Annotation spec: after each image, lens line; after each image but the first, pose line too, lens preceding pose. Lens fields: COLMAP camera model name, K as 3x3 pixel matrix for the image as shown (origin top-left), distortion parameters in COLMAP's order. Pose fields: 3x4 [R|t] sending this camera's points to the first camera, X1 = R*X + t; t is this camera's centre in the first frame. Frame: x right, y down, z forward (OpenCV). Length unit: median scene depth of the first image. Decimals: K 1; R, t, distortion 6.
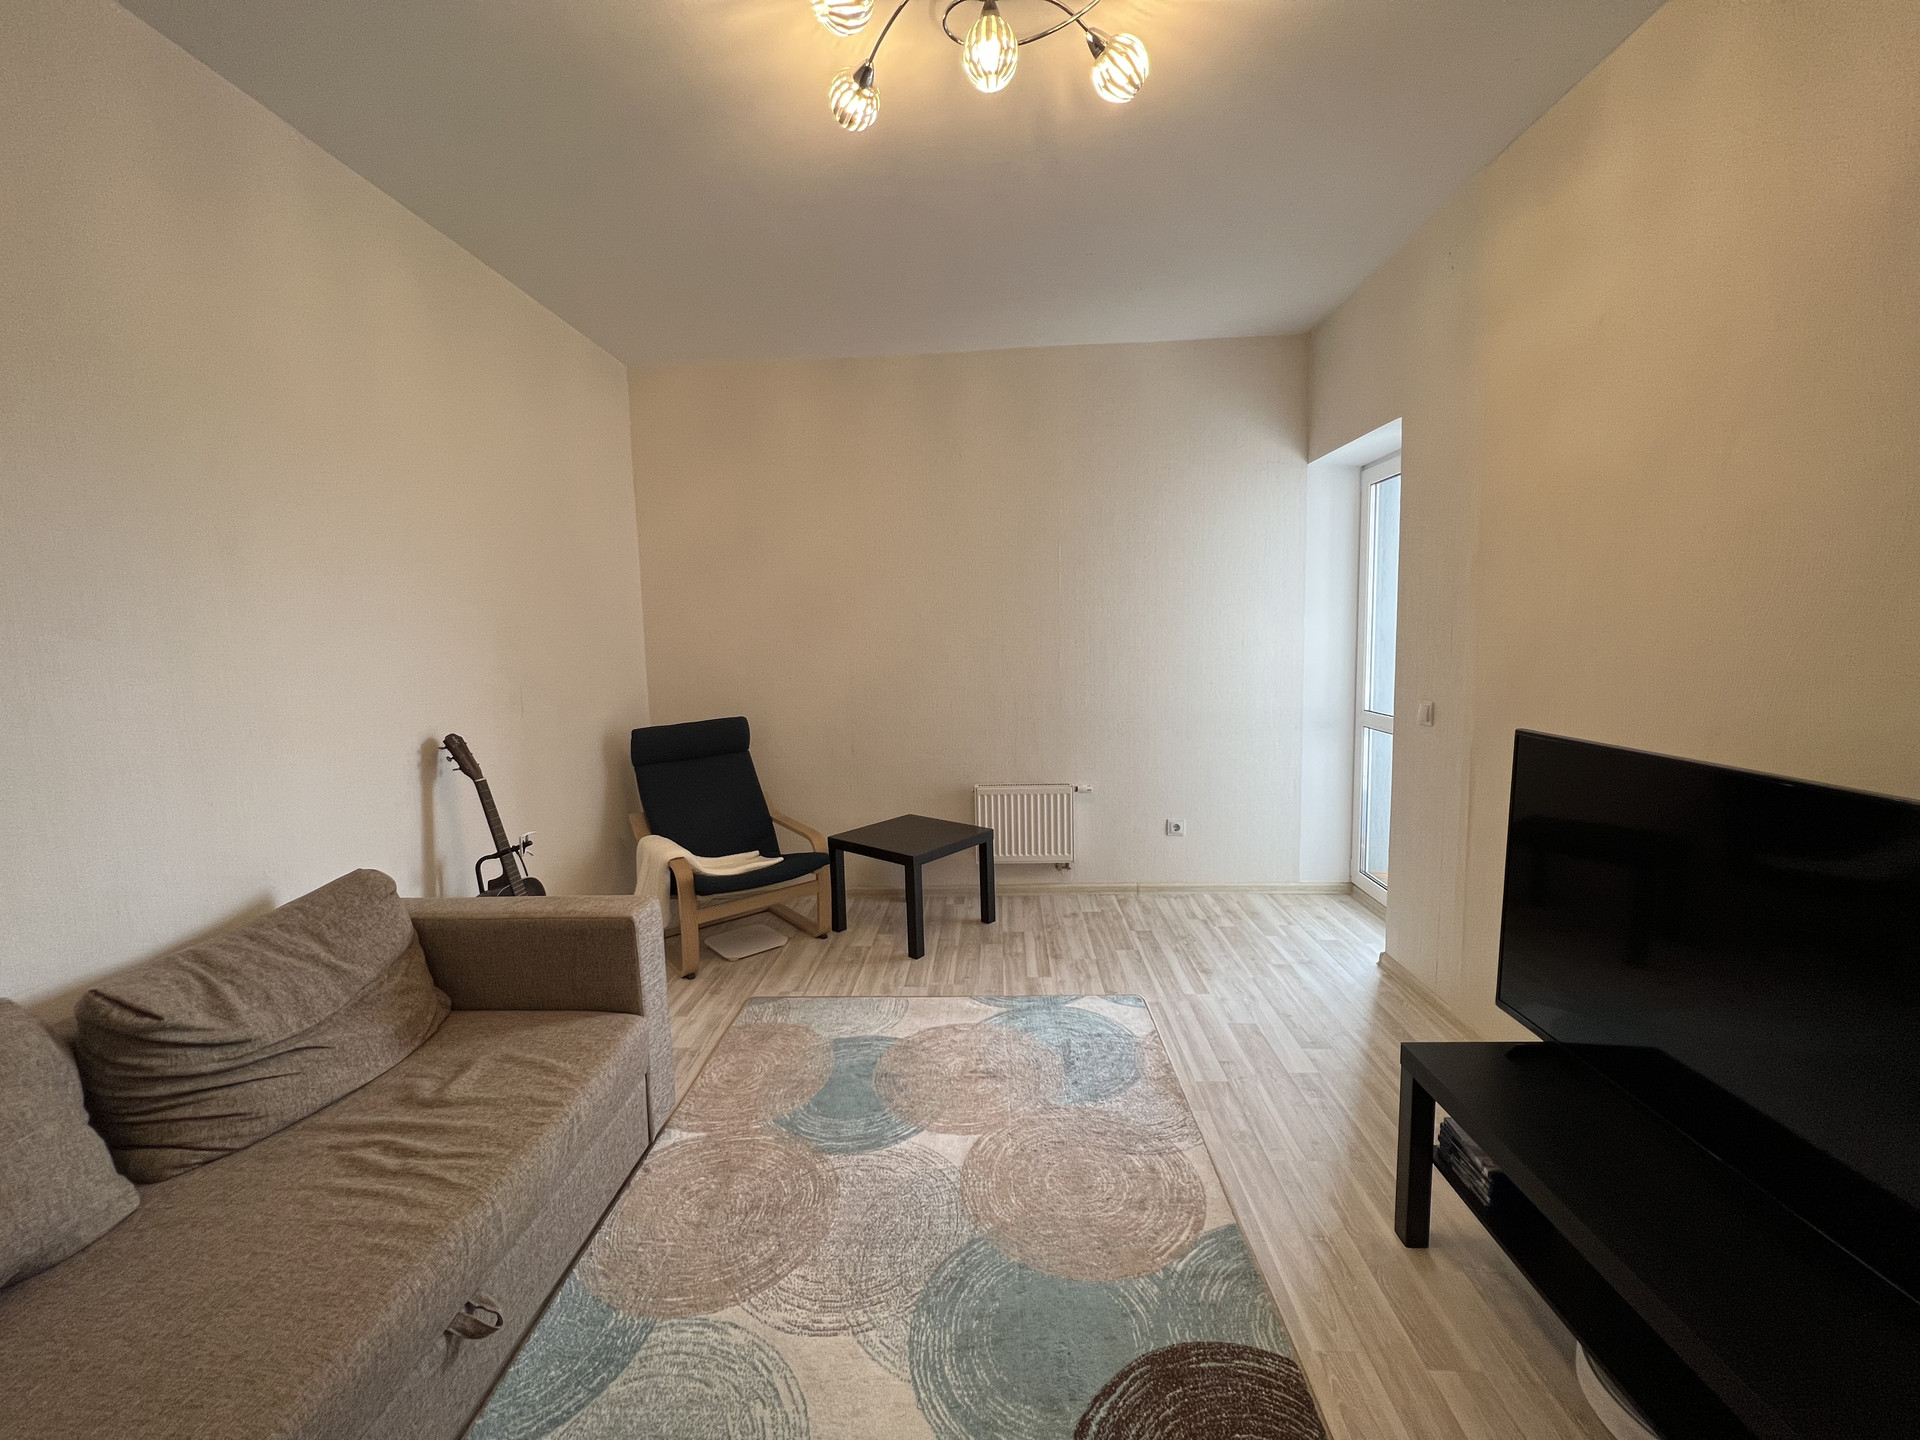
lens RADIAL K [[771.7, 0, 956.1], [0, 771.7, 713.0], [0, 0, 1]] dist [-0.001328, 0.001215]
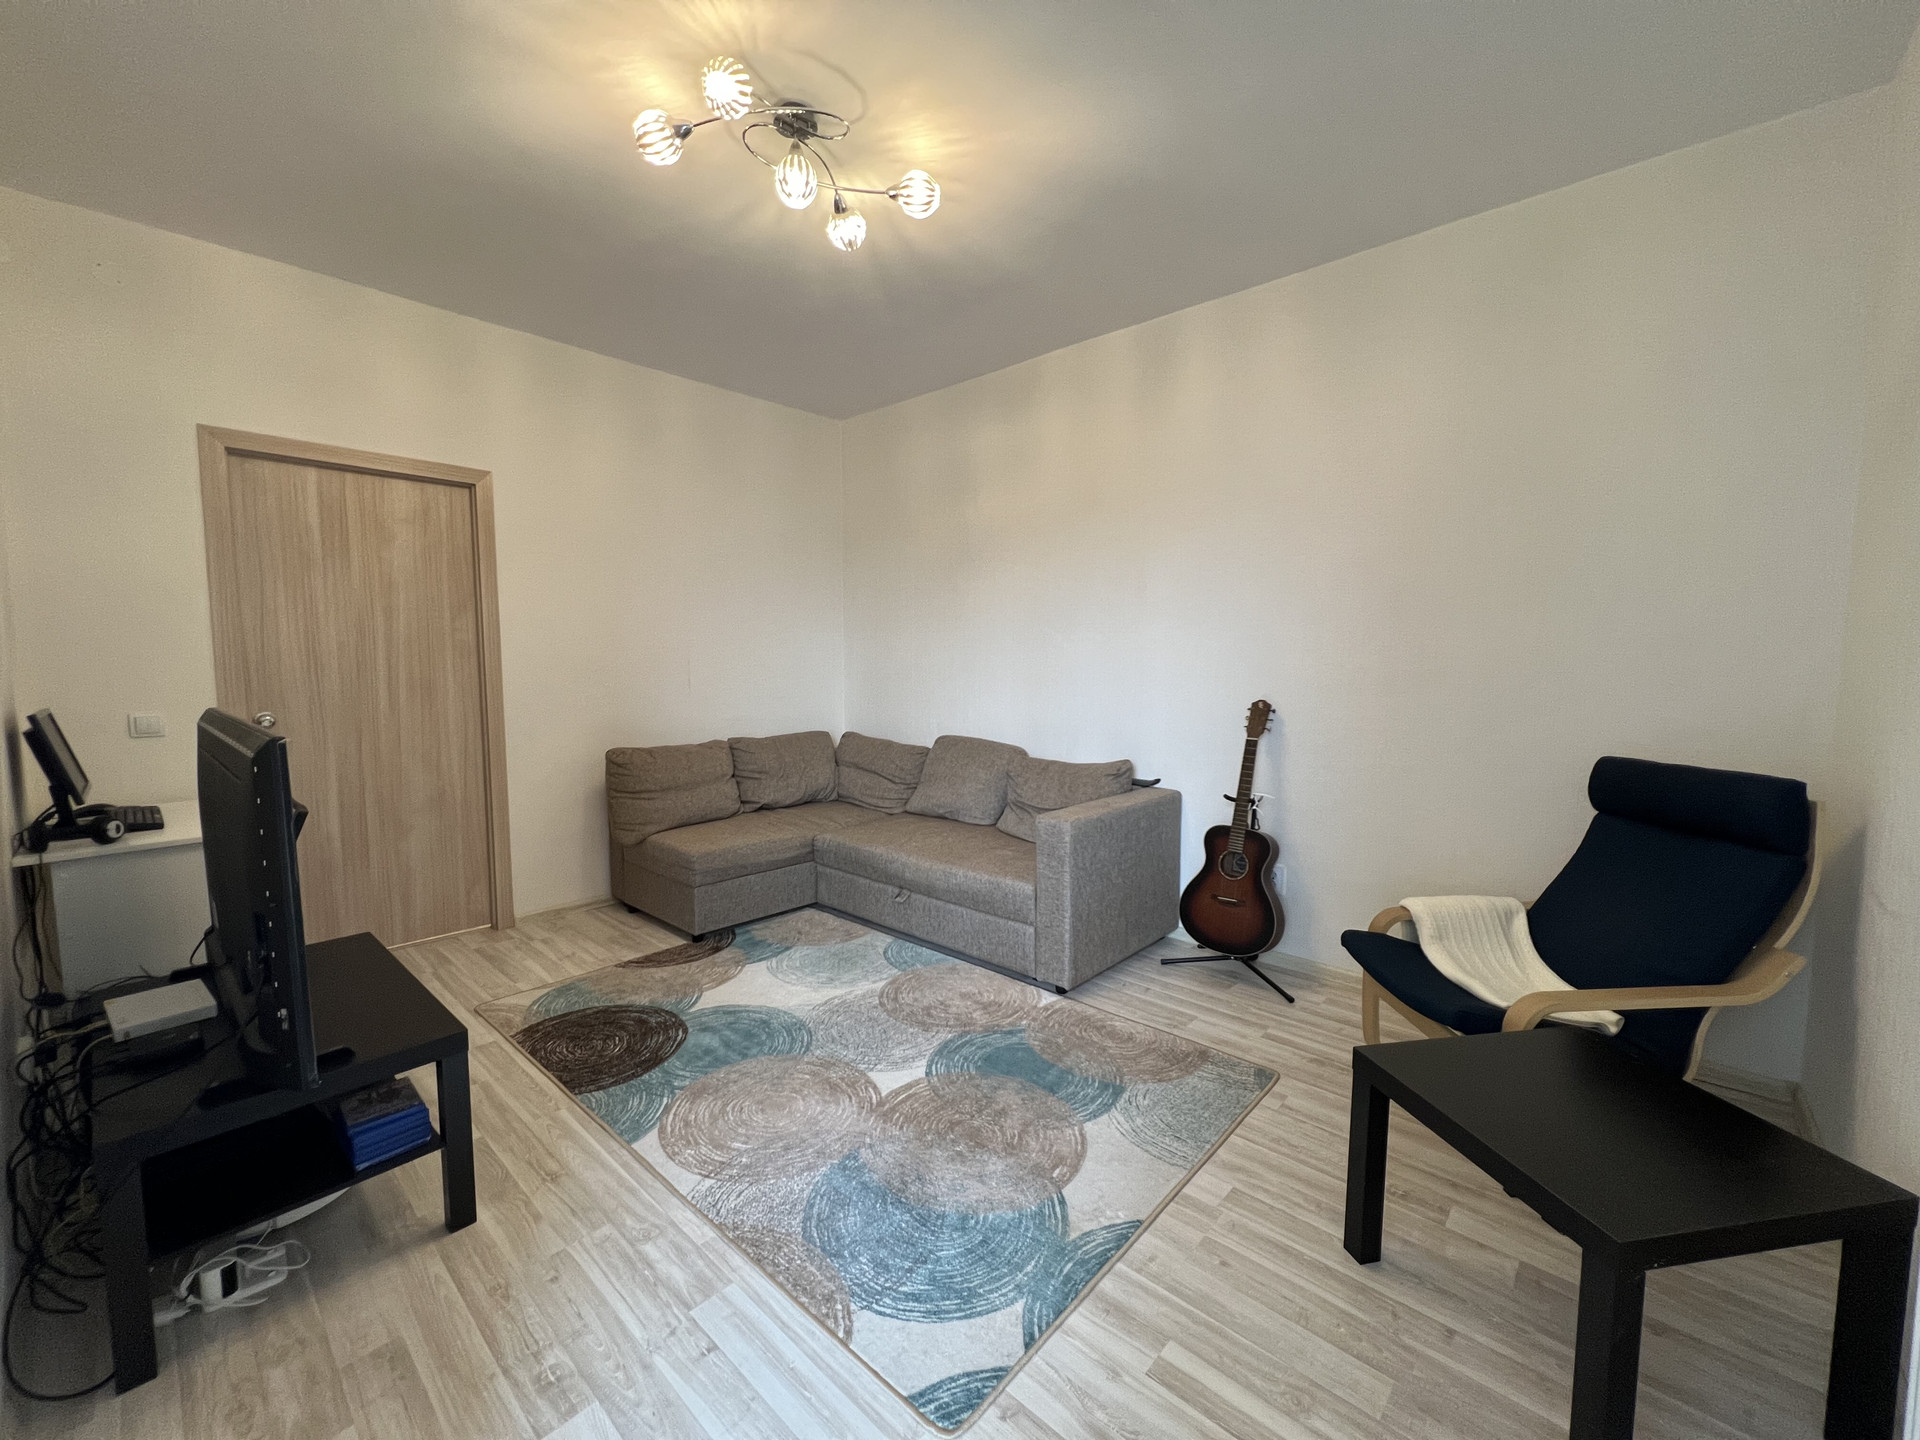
lens RADIAL K [[771.7, 0, 955.5], [0, 771.7, 717.1], [0, 0, 1]] dist [-0.001328, 0.001215]
pose [[-0.635788, 0.087948, -0.766837, 0.745549], [-0.066229, 0.983608, 0.167720, -0.147017], [0.769017, 0.157421, -0.619541, 1.682065]]
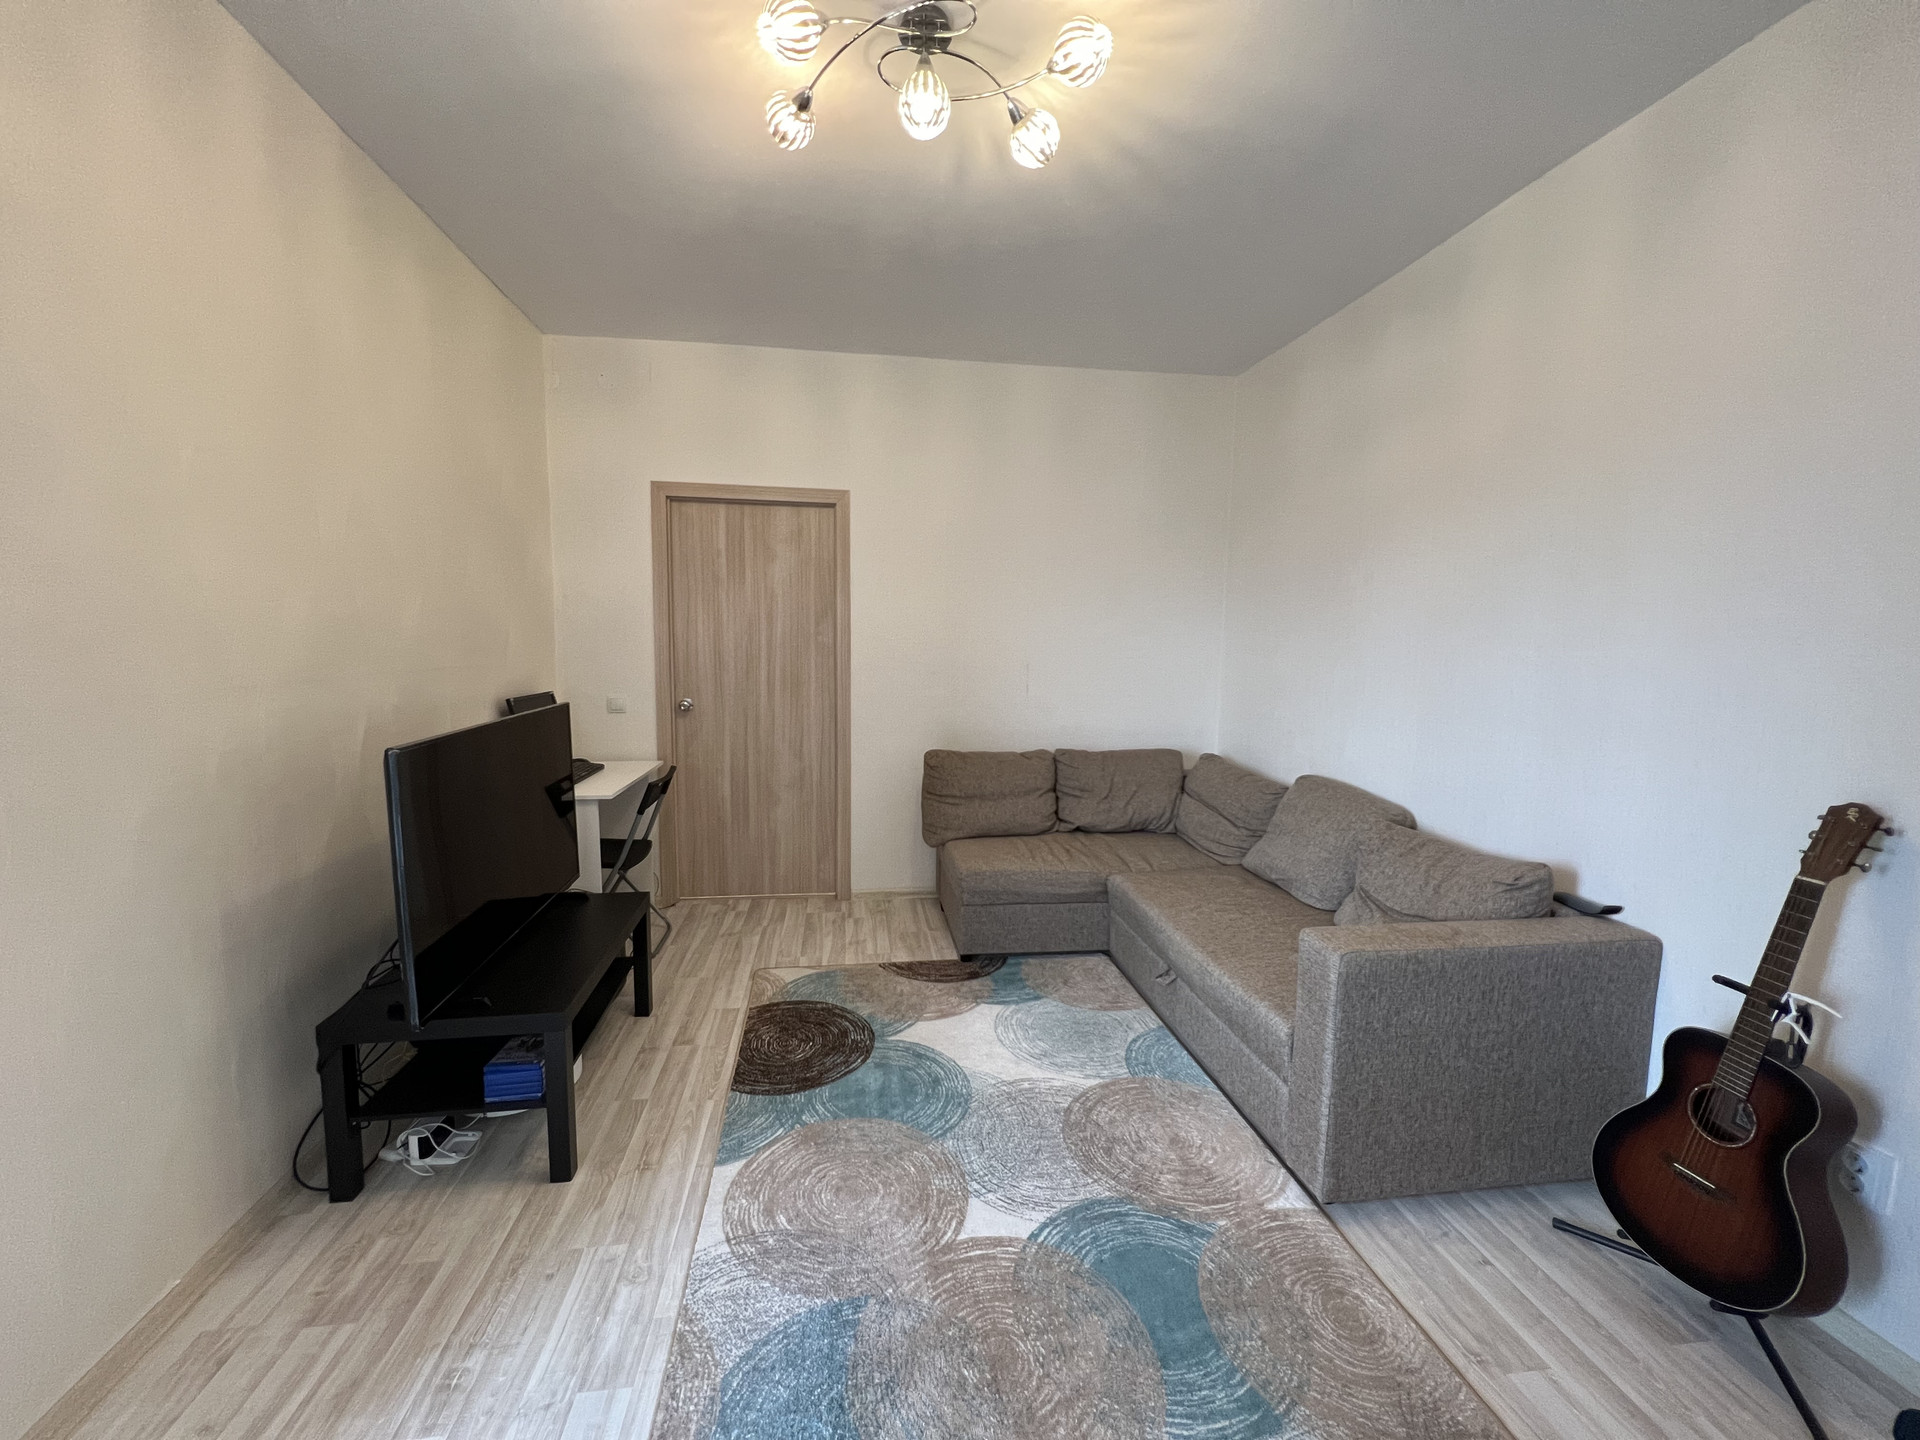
lens RADIAL K [[771.7, 0, 953.6], [0, 771.7, 716.8], [0, 0, 1]] dist [-0.001328, 0.001215]
pose [[-0.981411, 0.032389, -0.189166, 0.181412], [-0.009678, 0.976050, 0.217331, -0.197090], [0.191674, 0.215122, -0.957593, 1.719525]]
